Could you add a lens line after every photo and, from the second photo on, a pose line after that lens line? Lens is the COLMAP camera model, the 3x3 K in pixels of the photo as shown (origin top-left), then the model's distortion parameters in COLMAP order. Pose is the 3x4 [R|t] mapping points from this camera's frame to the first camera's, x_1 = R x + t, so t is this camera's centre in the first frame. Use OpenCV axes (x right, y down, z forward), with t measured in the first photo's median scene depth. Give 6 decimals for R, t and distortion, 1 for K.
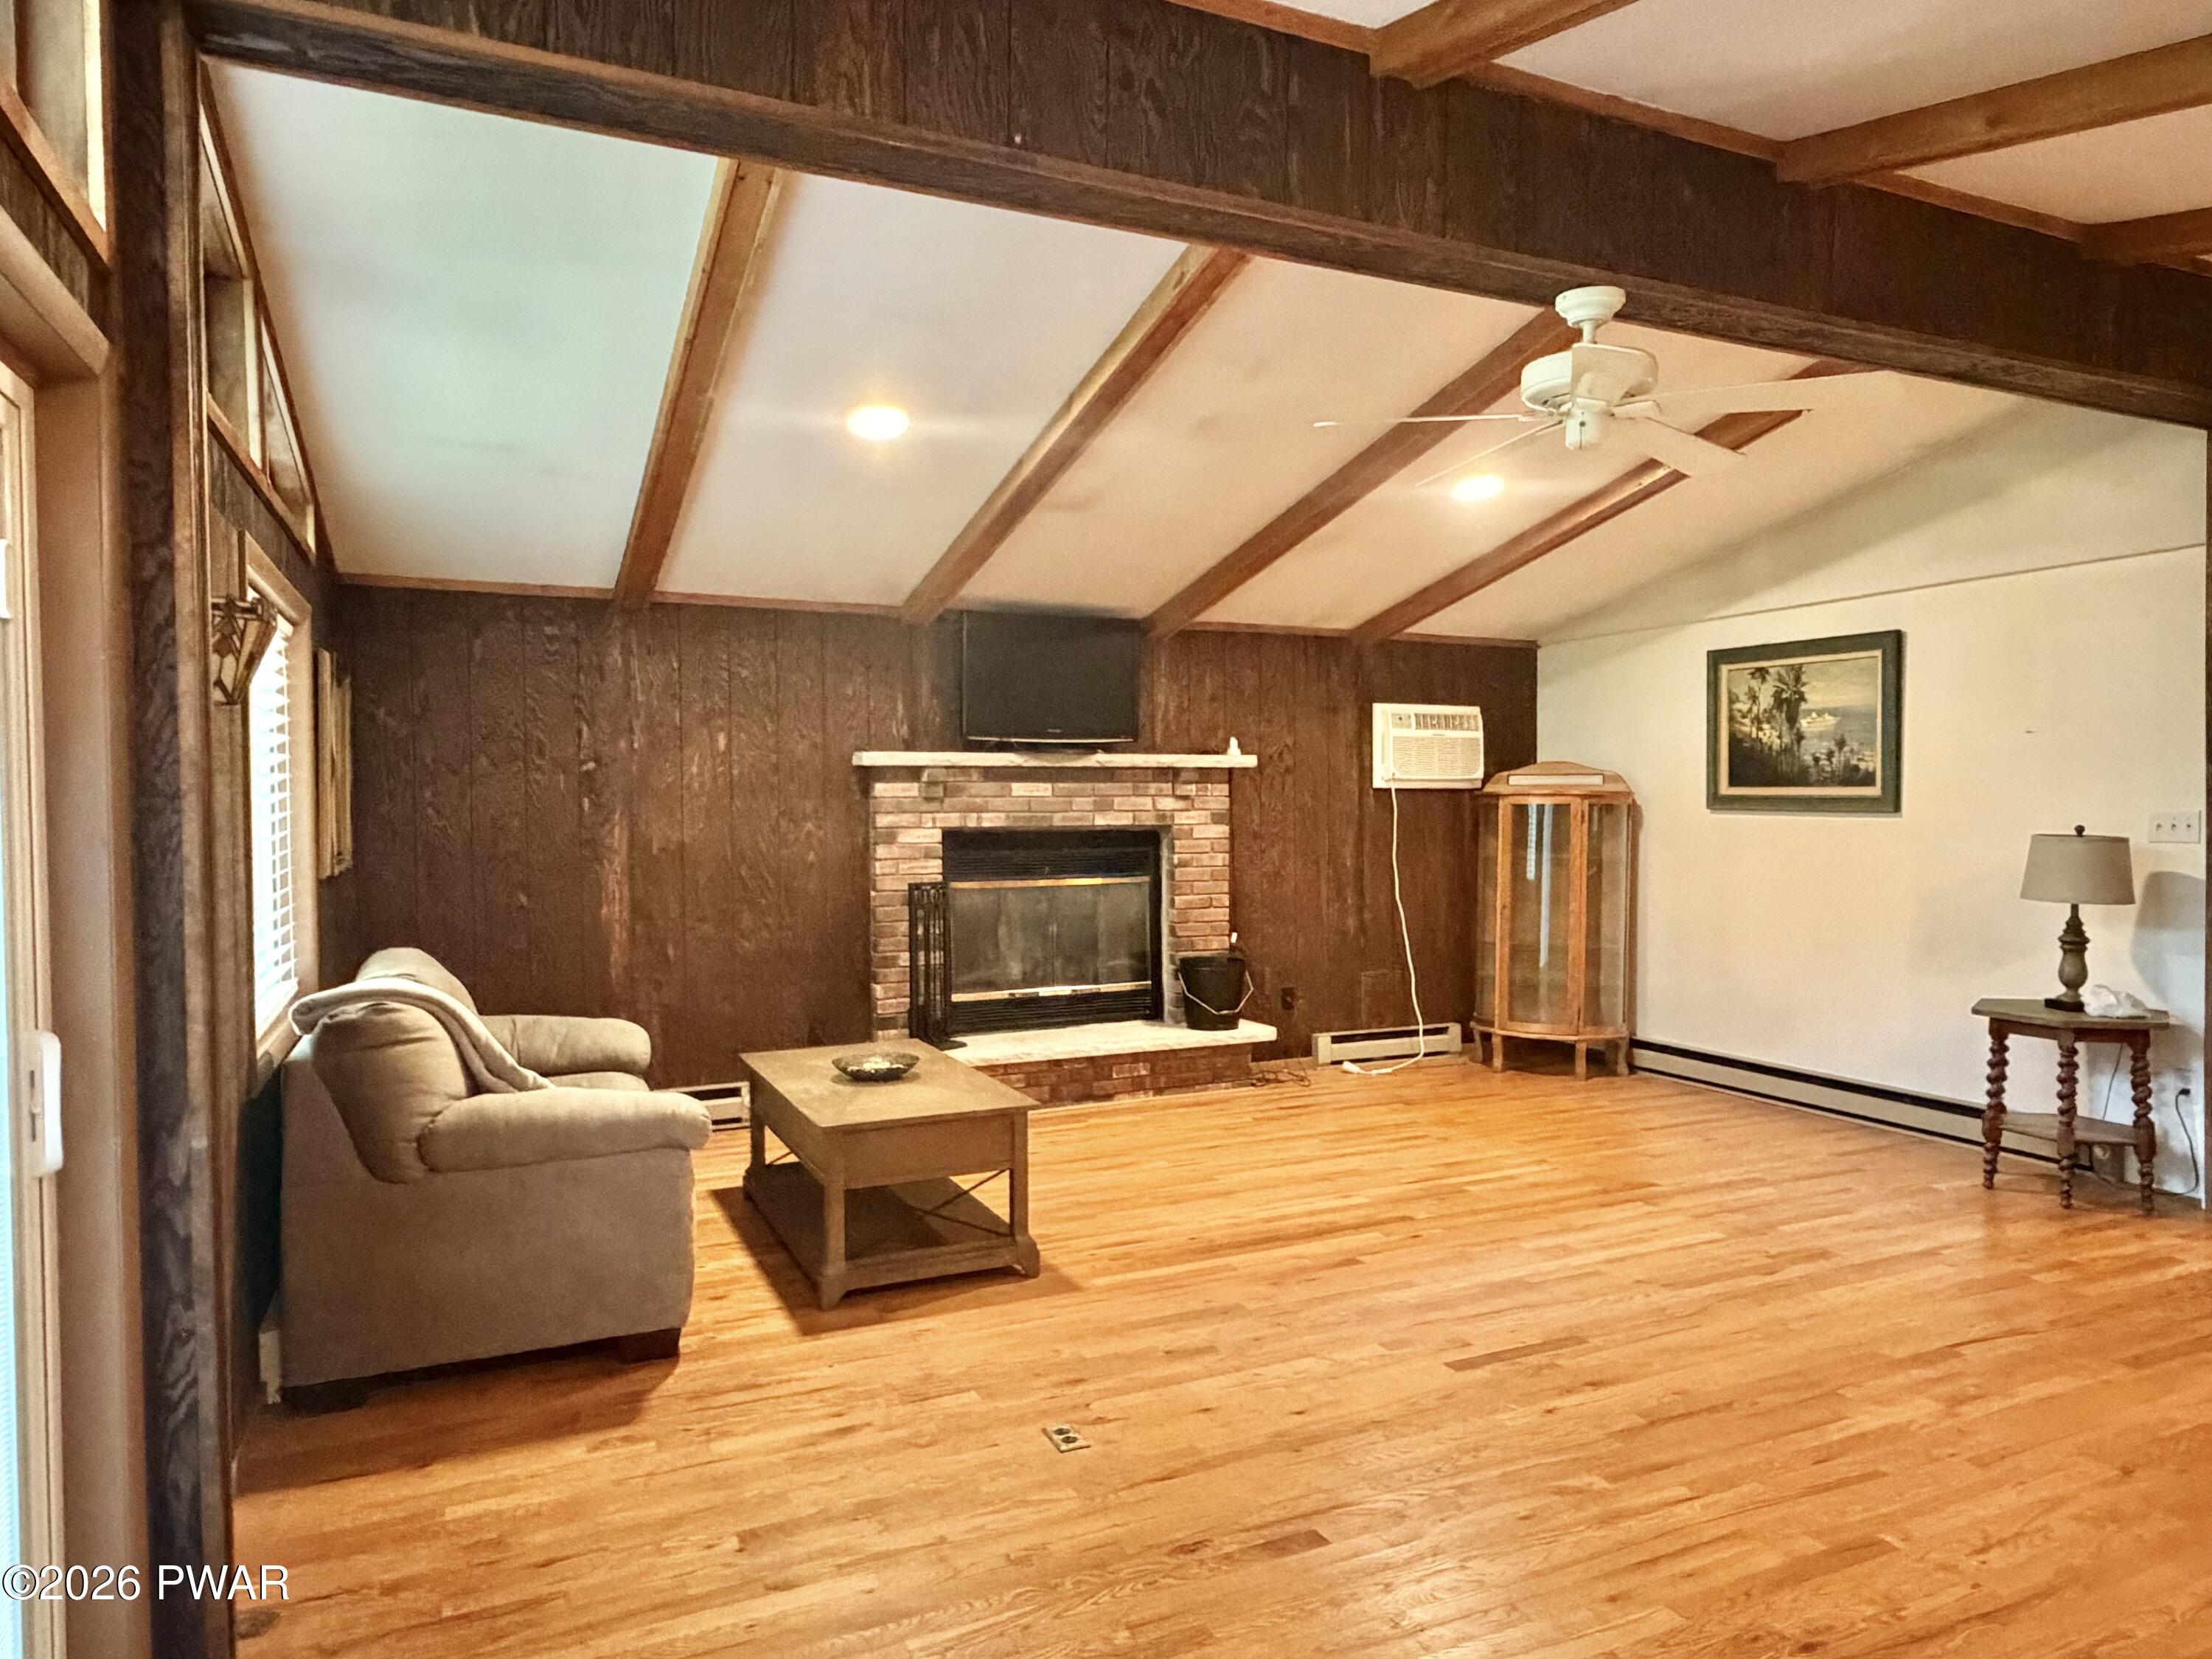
lens RADIAL K [[1352.2, 0, 1106.0], [0, 1352.2, 829.5], [0, 0, 1]] dist [-0.003083, -0.000830]
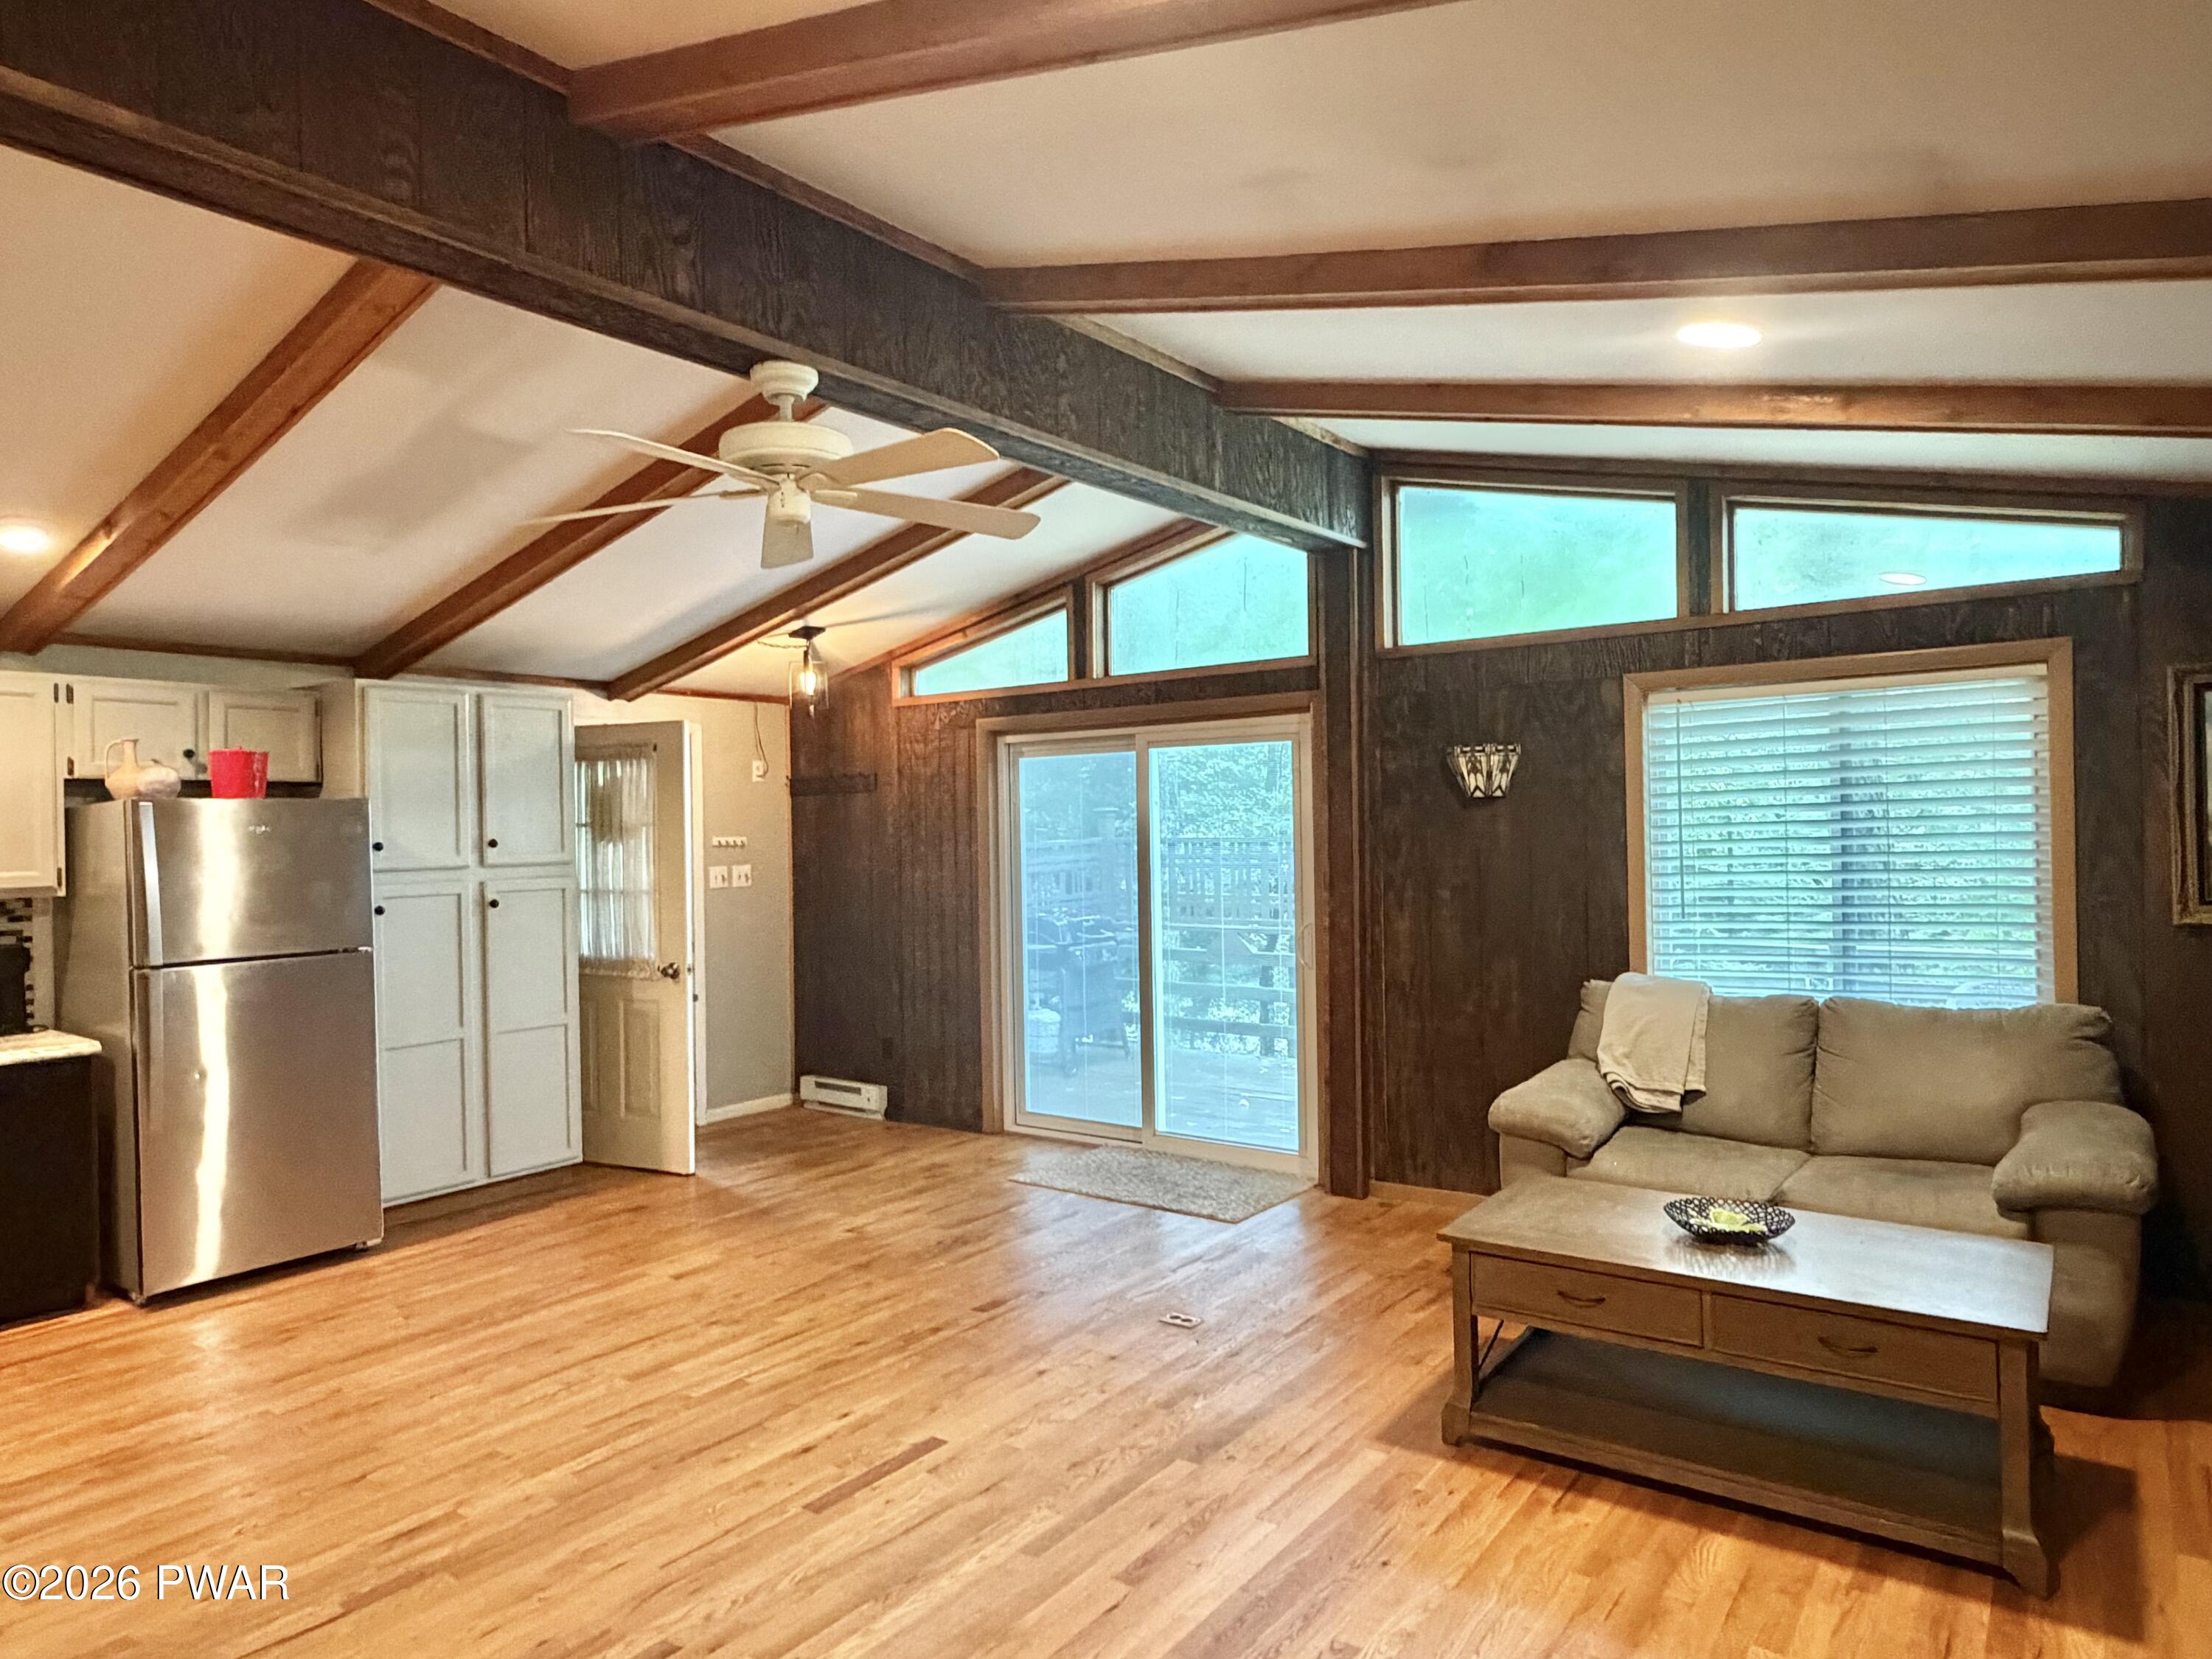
lens RADIAL K [[1352.2, 0, 1106.0], [0, 1352.2, 829.5], [0, 0, 1]] dist [-0.003083, -0.000830]
pose [[-0.874664, 0.022873, -0.484190, 0.328803], [0.011405, 0.999581, 0.026618, -0.044814], [0.484596, 0.017760, -0.874558, 1.016995]]
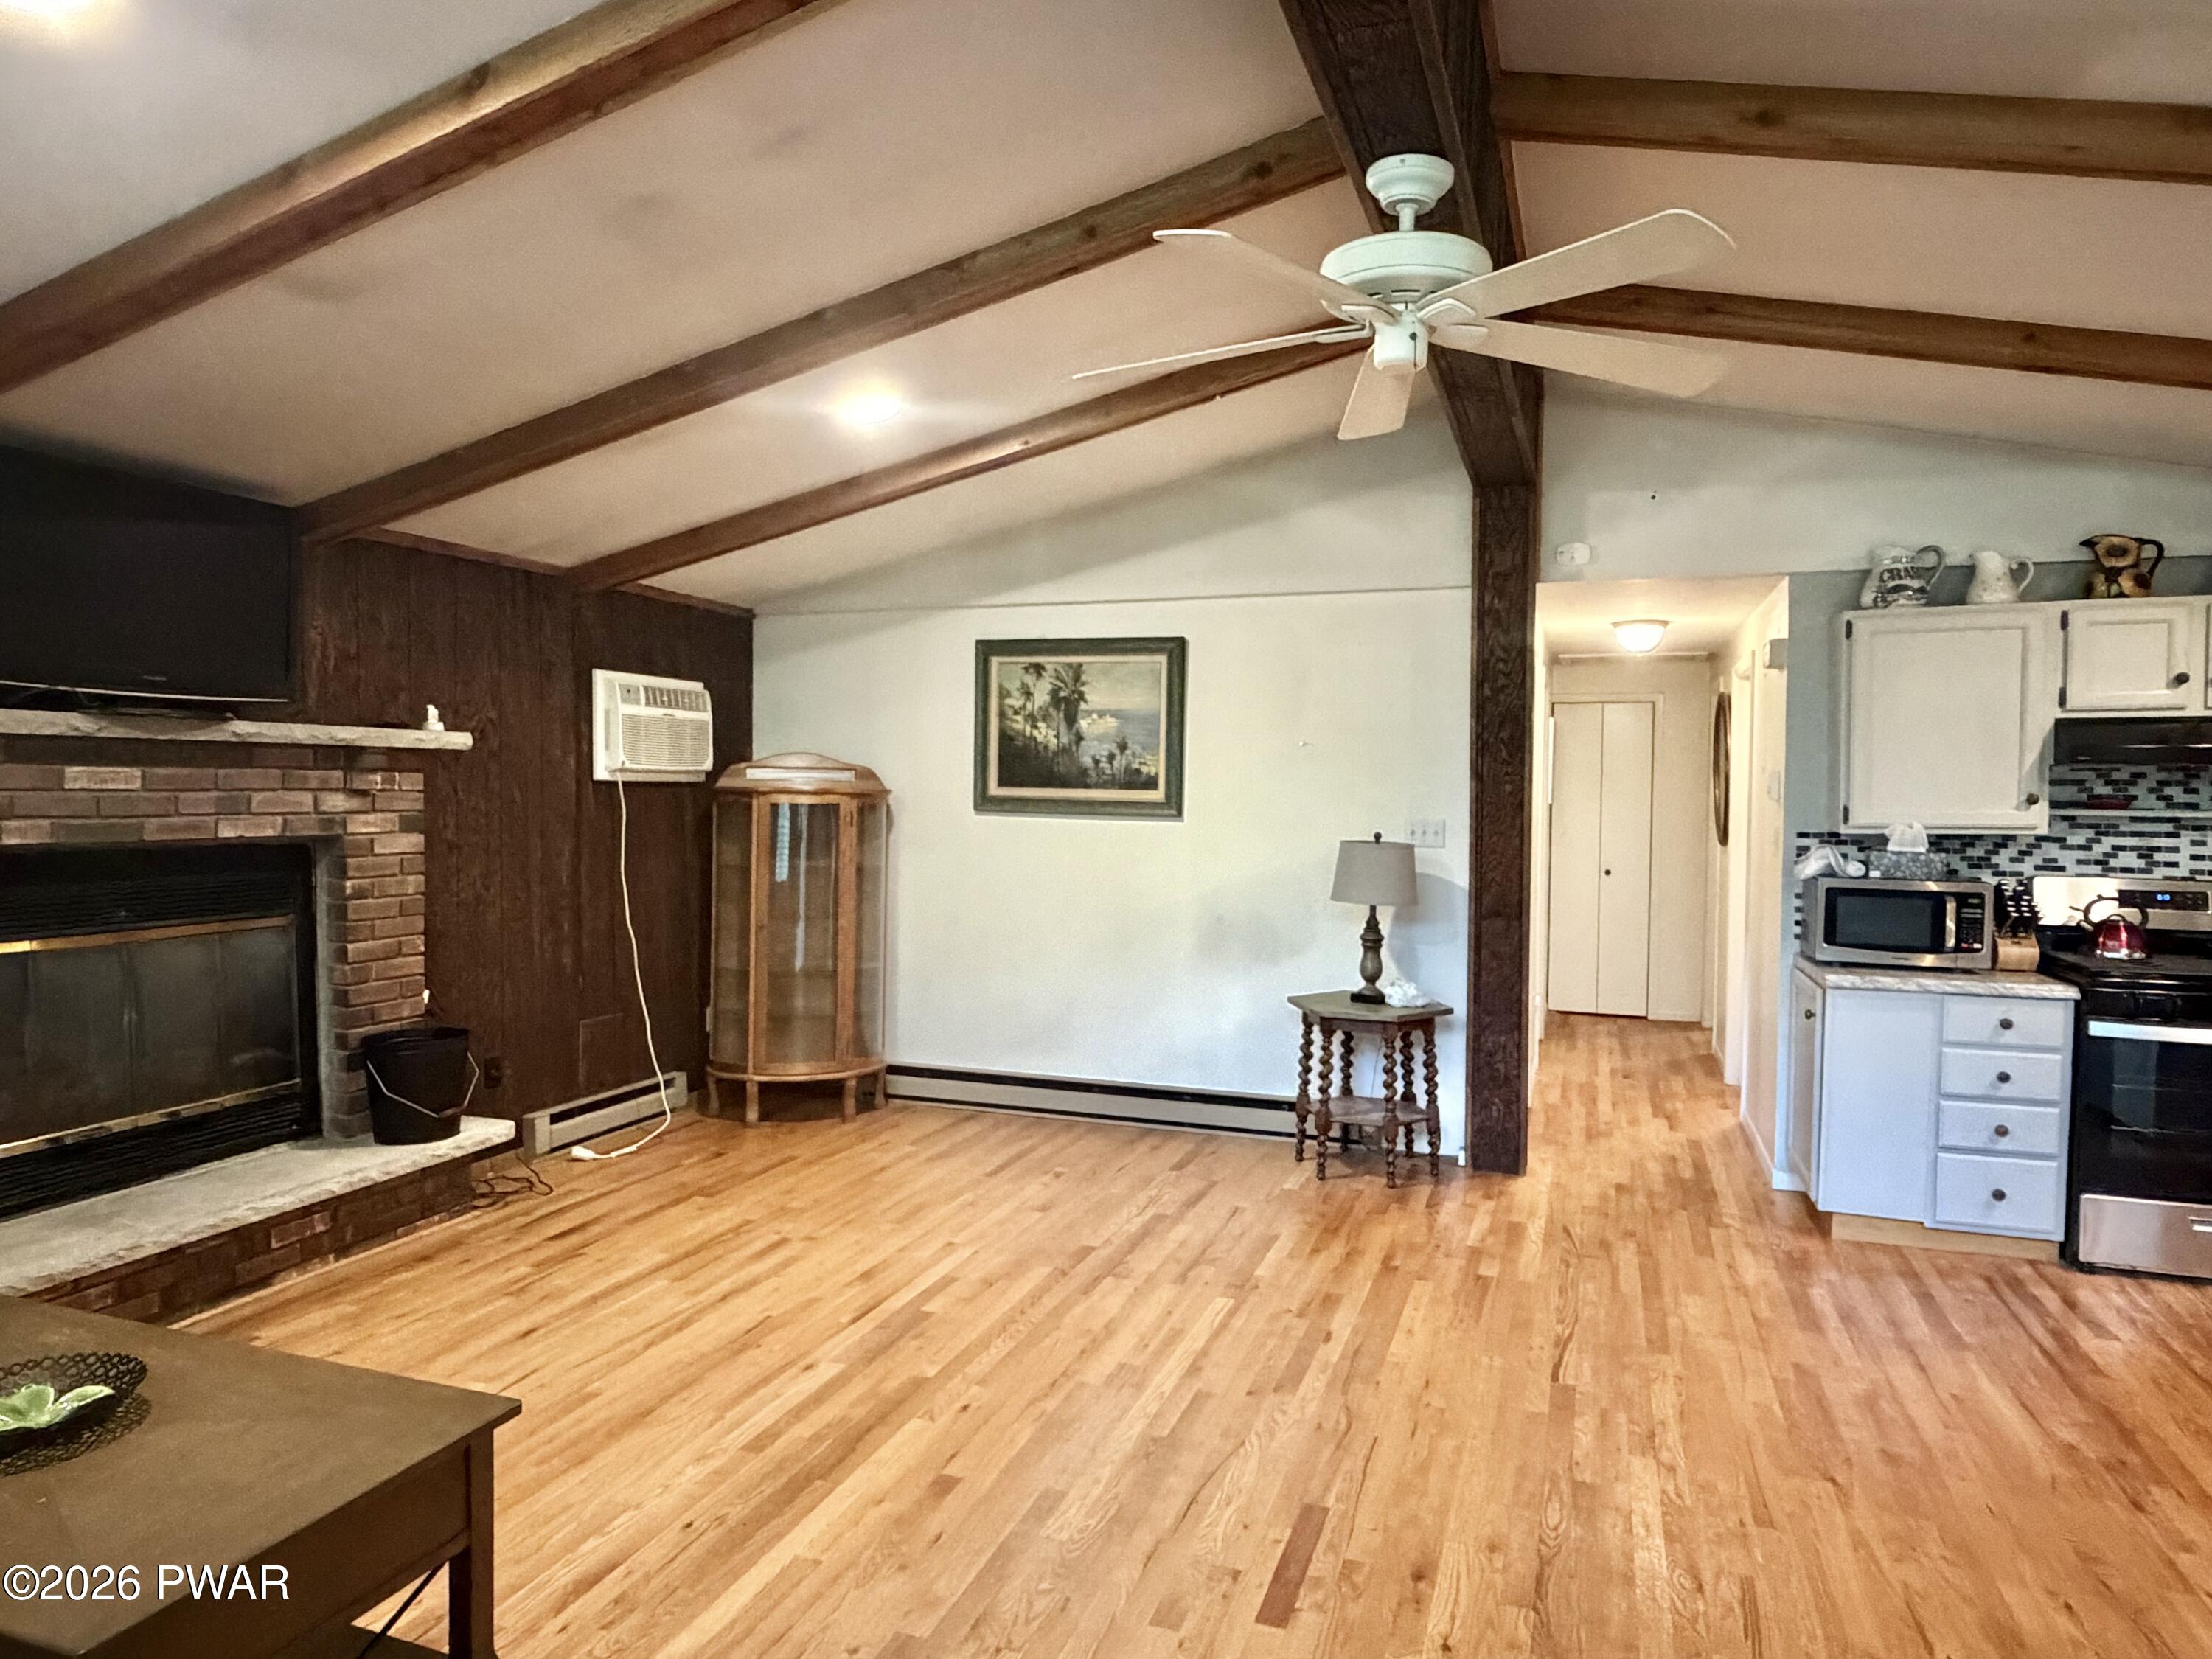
lens RADIAL K [[1352.2, 0, 1106.0], [0, 1352.2, 829.5], [0, 0, 1]] dist [-0.003083, -0.000830]
pose [[0.703559, -0.009732, 0.710570, -0.160967], [-0.000906, 0.999893, 0.014592, -0.016443], [-0.710636, -0.010910, 0.703475, 0.296386]]
